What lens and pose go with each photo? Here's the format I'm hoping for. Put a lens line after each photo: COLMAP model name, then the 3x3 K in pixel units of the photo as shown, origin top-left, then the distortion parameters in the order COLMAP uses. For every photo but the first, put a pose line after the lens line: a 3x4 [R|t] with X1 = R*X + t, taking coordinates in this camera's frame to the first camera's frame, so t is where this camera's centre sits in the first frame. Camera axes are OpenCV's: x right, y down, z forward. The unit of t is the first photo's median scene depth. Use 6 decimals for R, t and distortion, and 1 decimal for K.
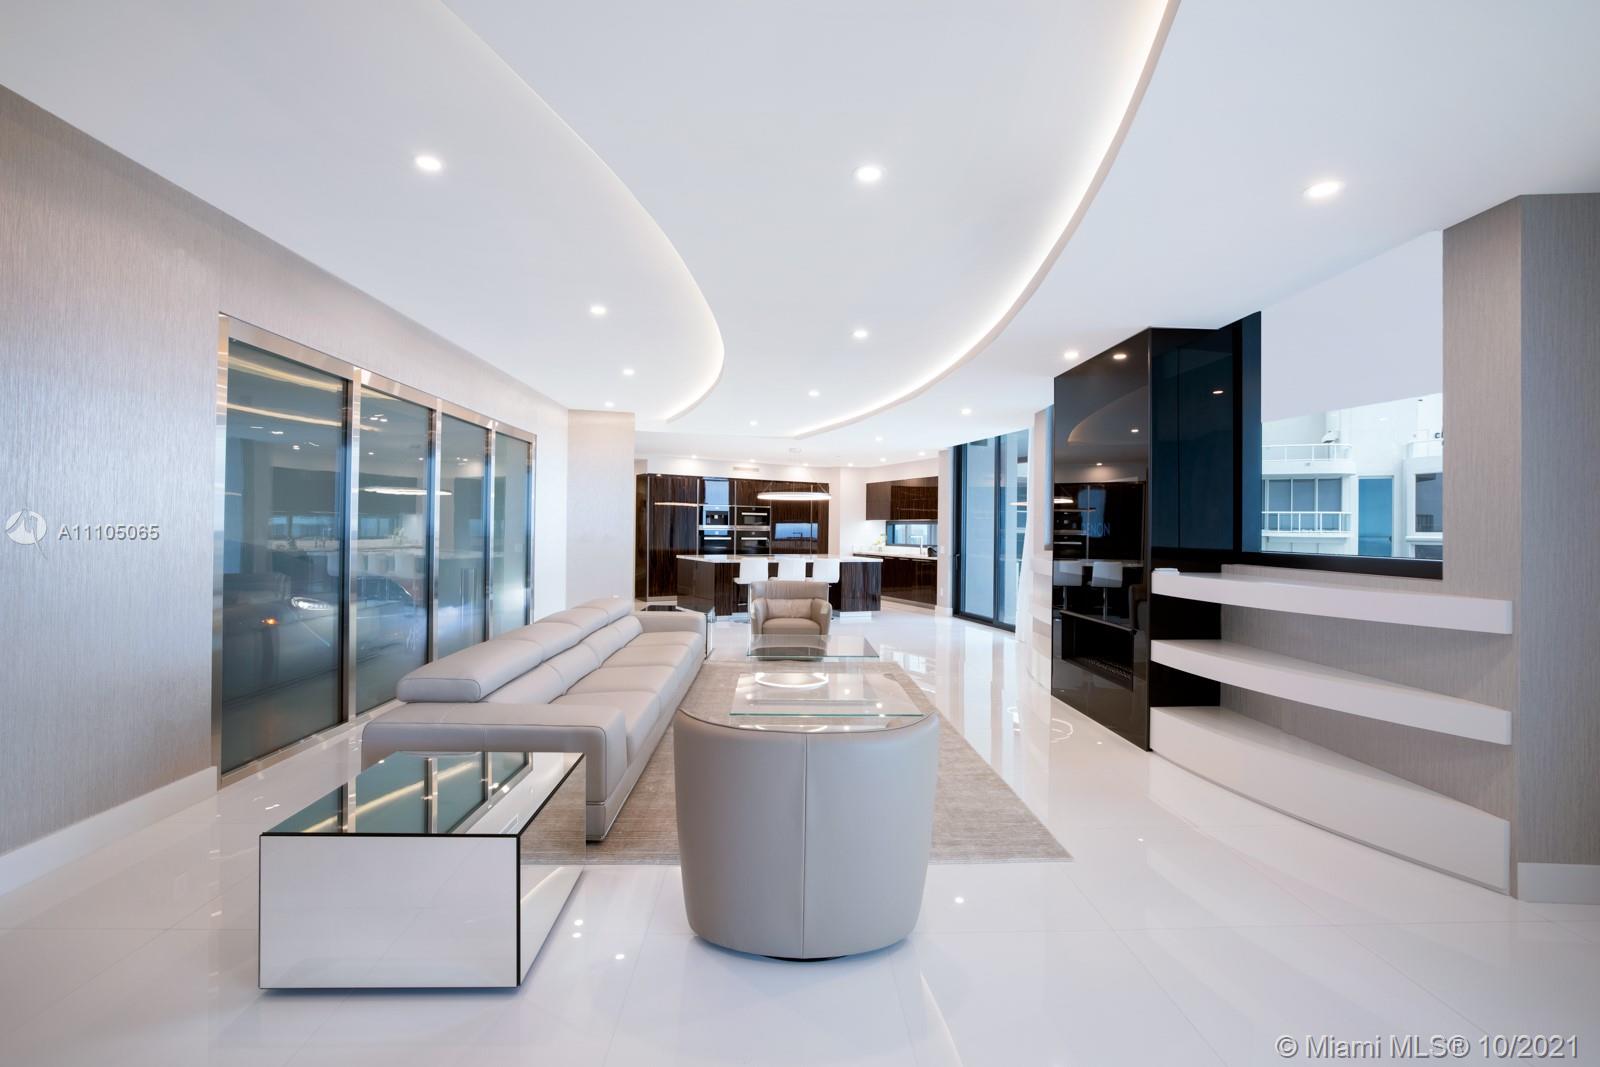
lens RADIAL K [[694.6, 0, 800.0], [0, 694.6, 533.5], [0, 0, 1]] dist [0.000167, 0.000001]
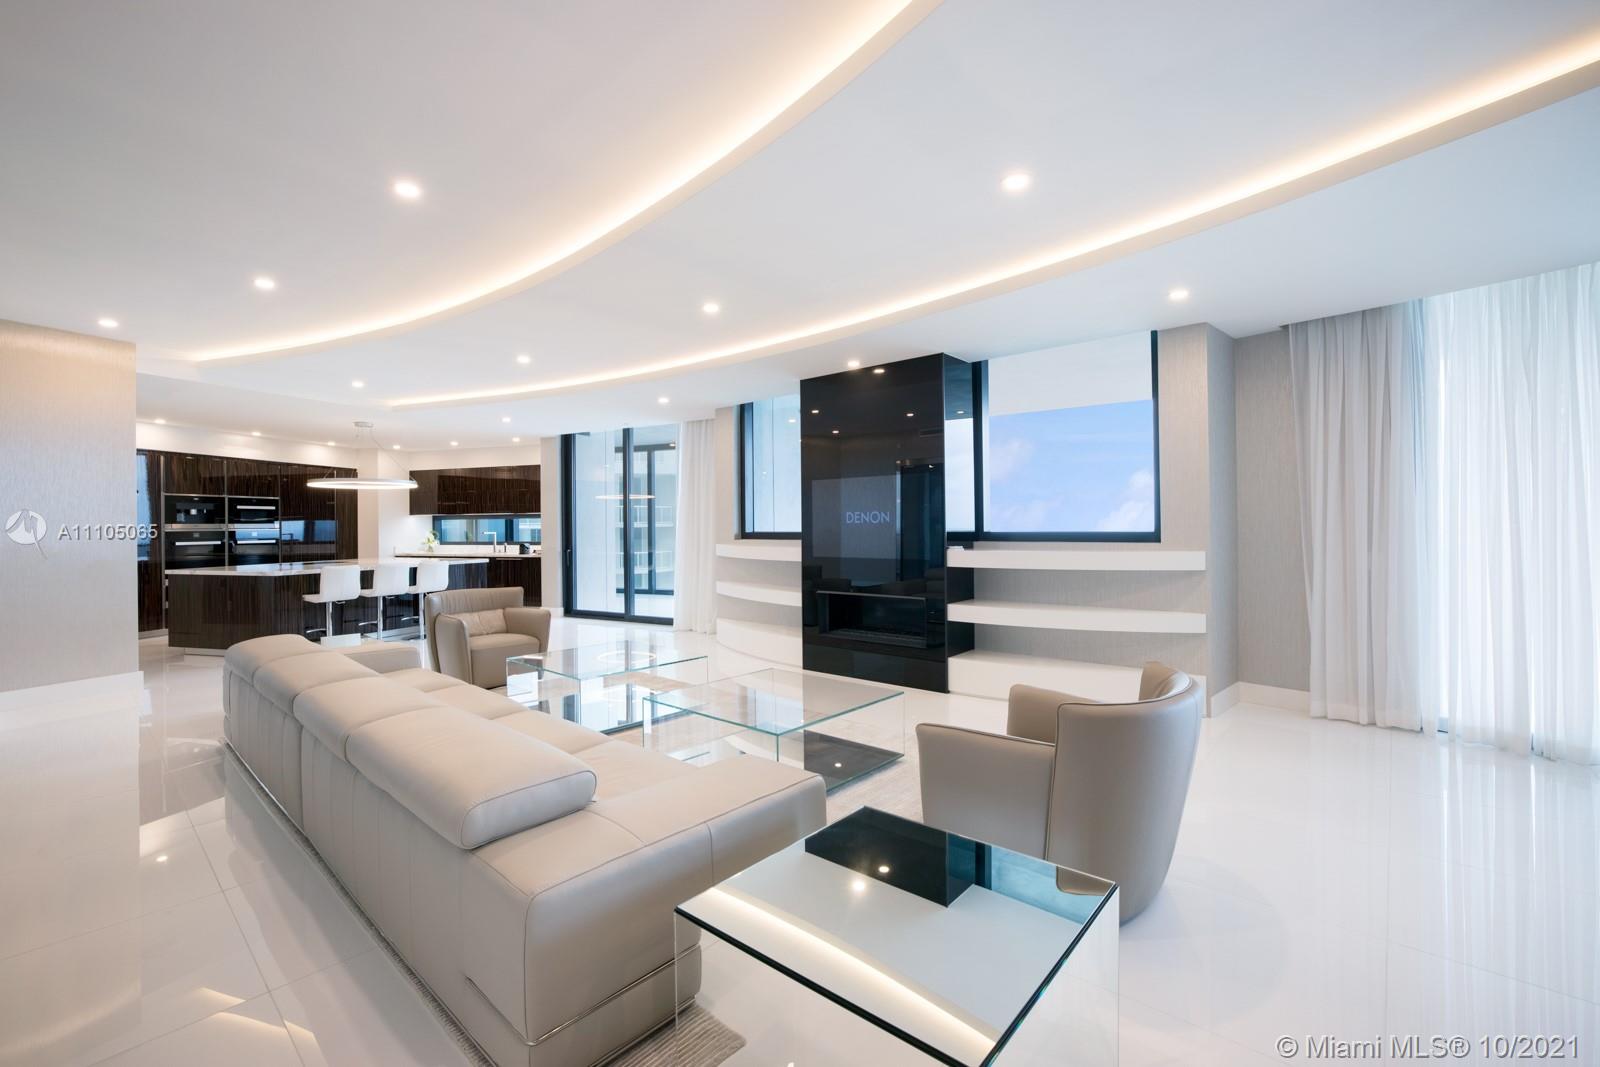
lens RADIAL K [[690.4, 0, 800.0], [0, 690.4, 533.5], [0, 0, 1]] dist [-0.030279, -0.000049]
pose [[0.689852, -0.026446, 0.723468, -0.228458], [0.022182, 0.999635, 0.015391, 0.000751], [-0.723611, 0.005430, 0.690187, 0.133617]]
